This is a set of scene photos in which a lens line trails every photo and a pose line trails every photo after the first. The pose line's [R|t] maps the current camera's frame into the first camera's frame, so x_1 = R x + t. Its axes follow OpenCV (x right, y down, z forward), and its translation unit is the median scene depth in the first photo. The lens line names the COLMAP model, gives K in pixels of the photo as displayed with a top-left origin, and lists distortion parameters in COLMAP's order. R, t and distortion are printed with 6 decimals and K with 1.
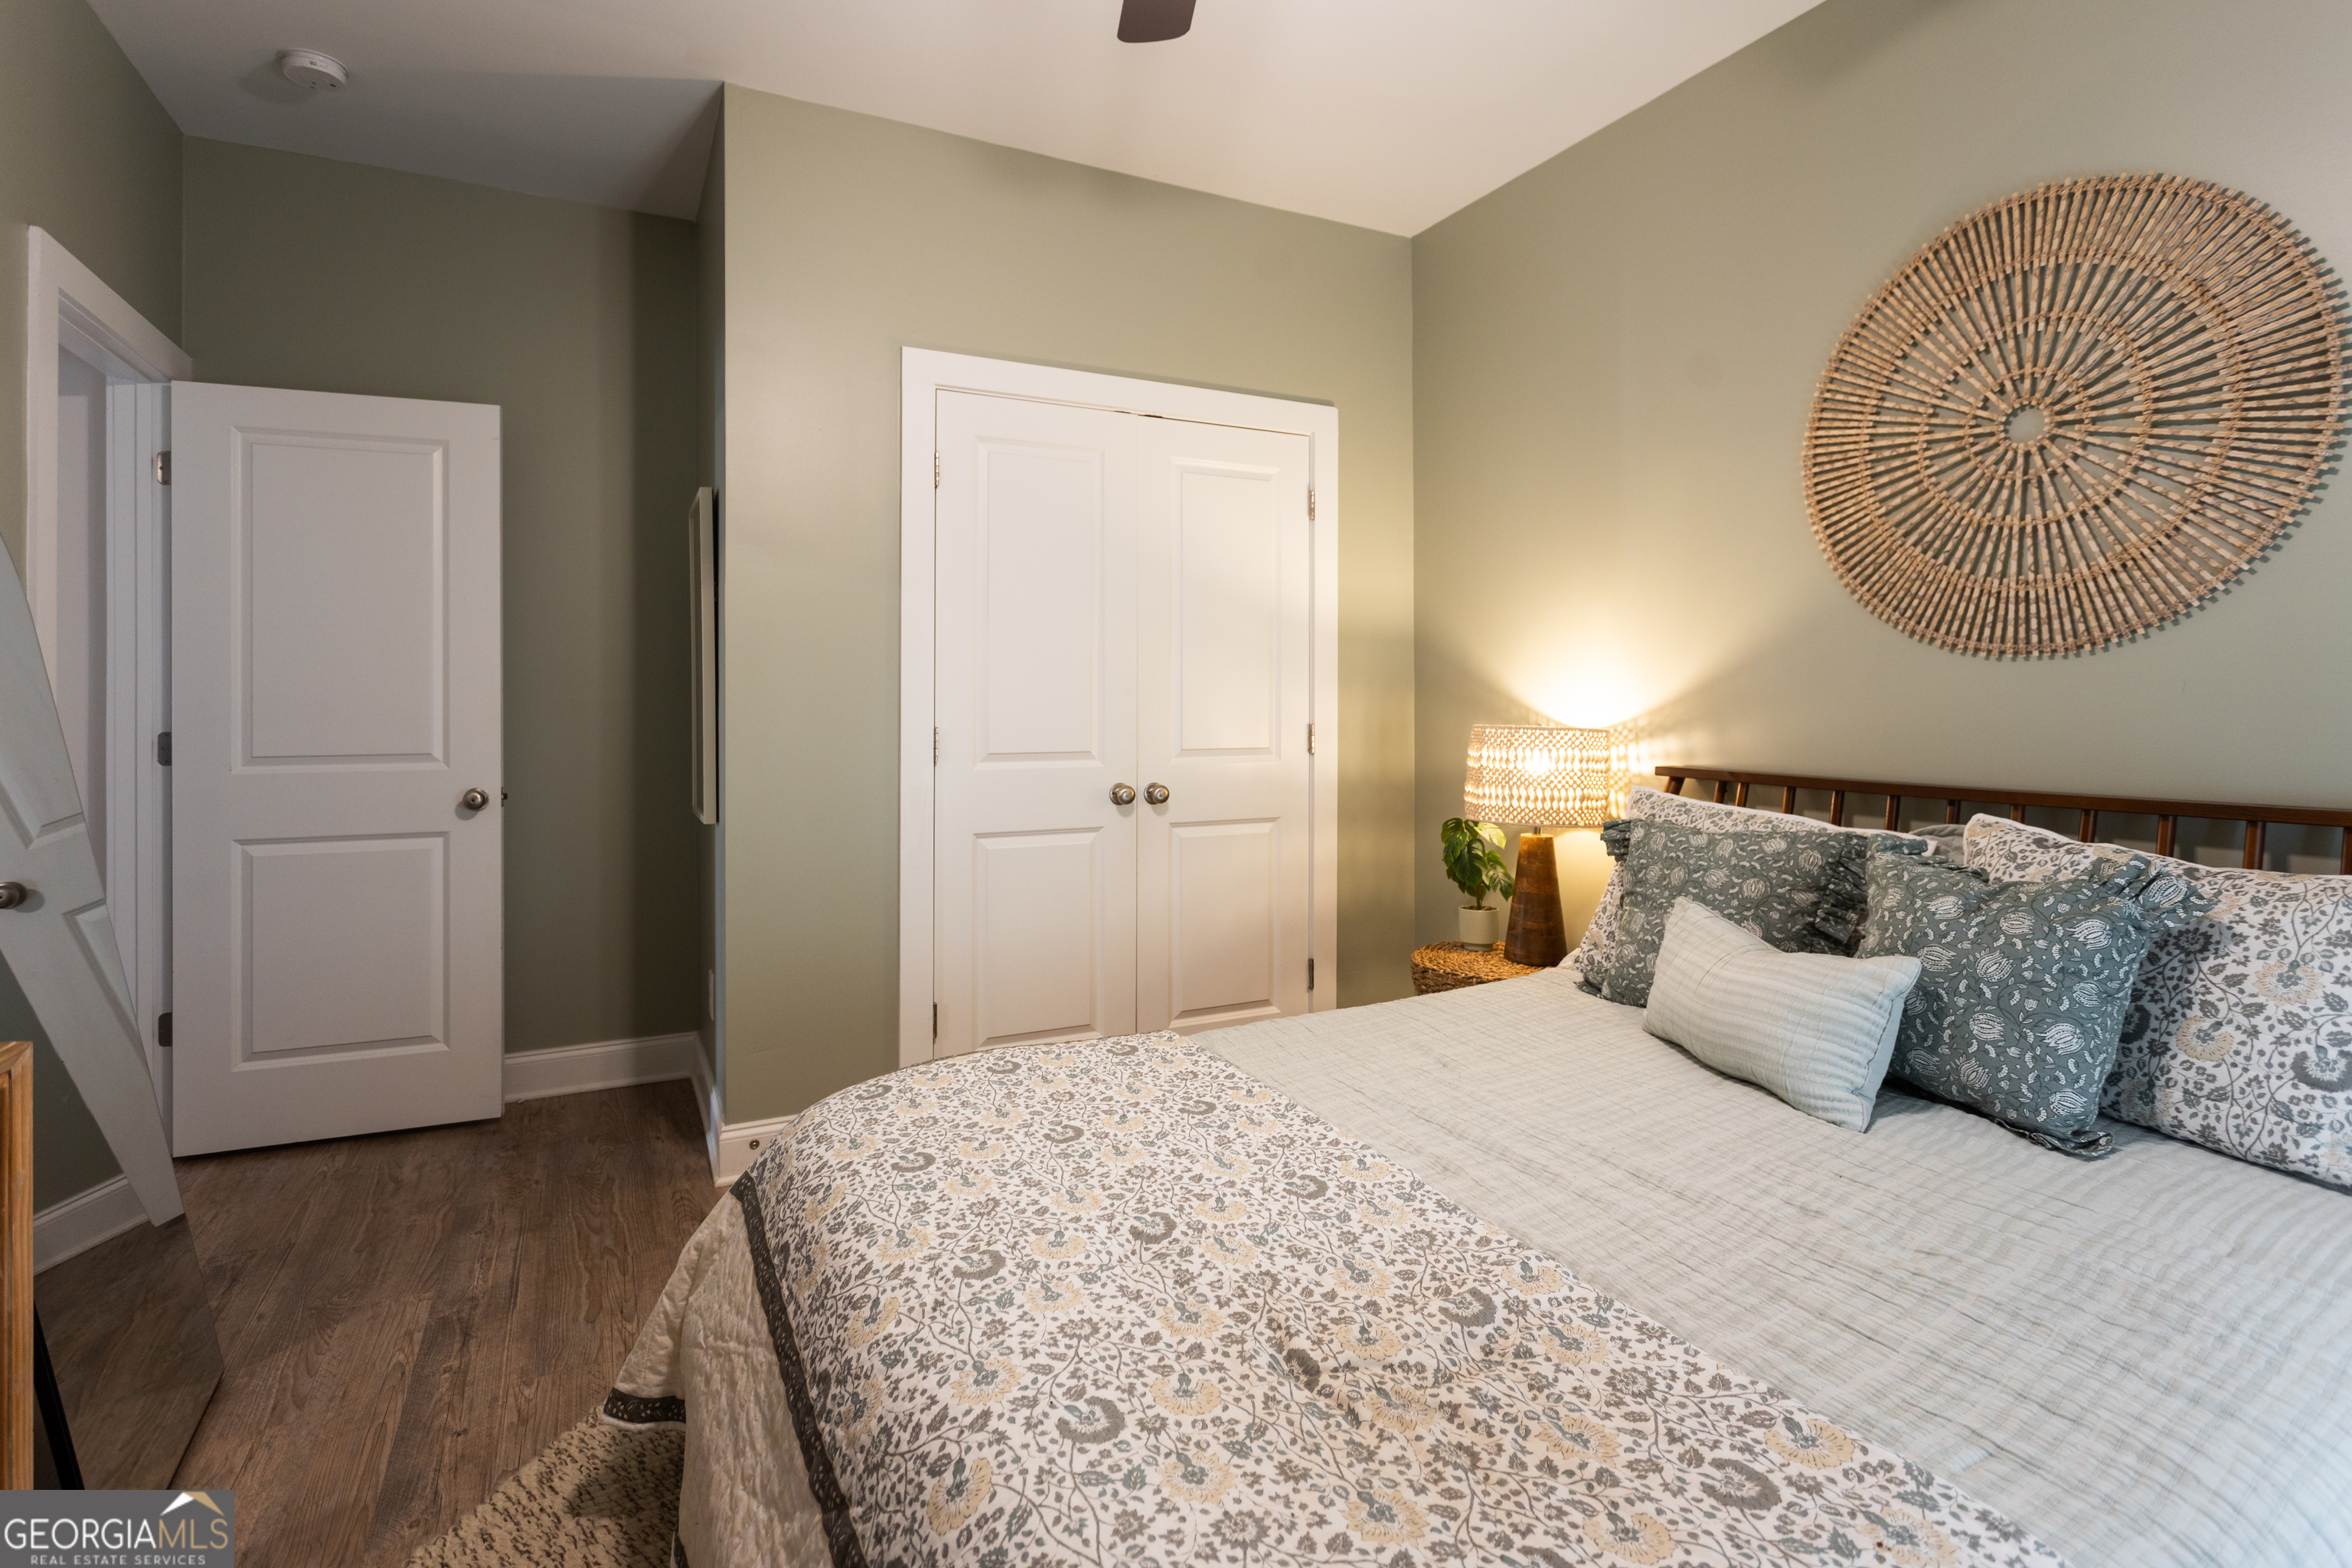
lens RADIAL K [[1115.4, 0, 1165.8], [0, 1115.4, 708.7], [0, 0, 1]] dist [-0.005583, 0.000892]
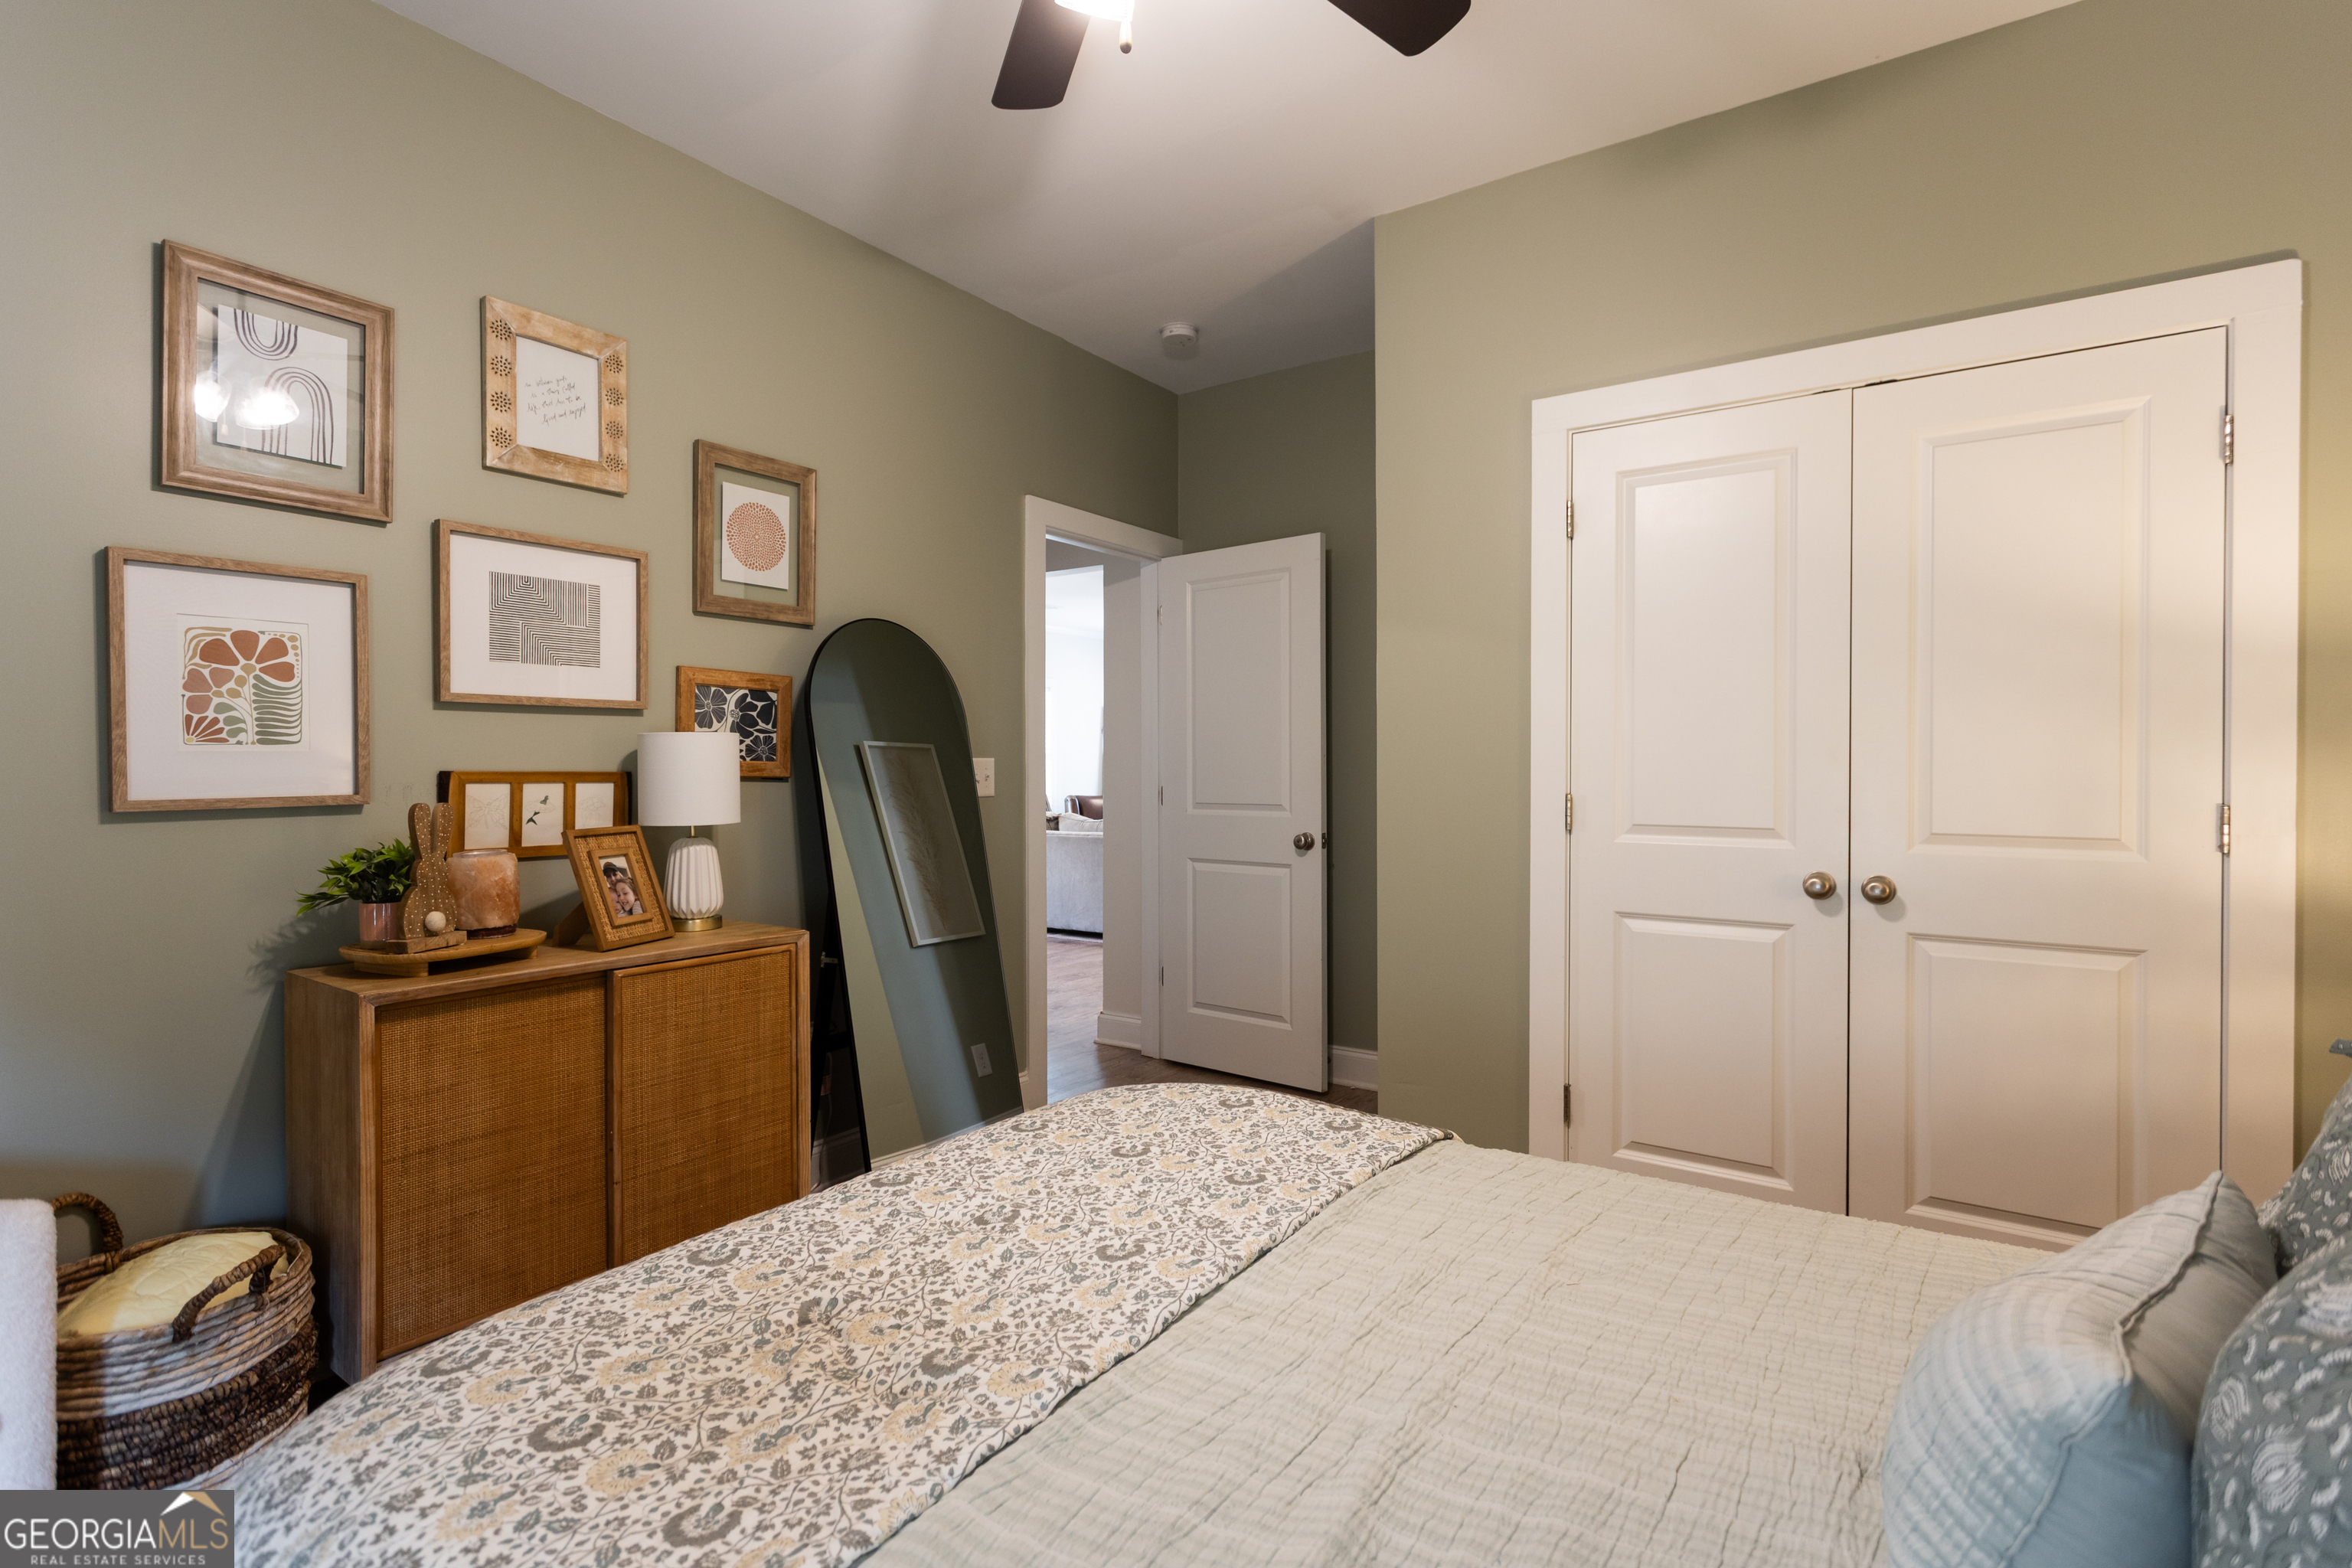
lens RADIAL K [[1124.7, 0, 1170.7], [0, 1124.7, 762.4], [0, 0, 1]] dist [0.006049, 0.000495]
pose [[0.477237, -0.000170, -0.878775, 0.517460], [-0.007146, 0.999966, -0.004074, -0.003317], [0.878746, 0.008224, 0.477220, 0.275186]]
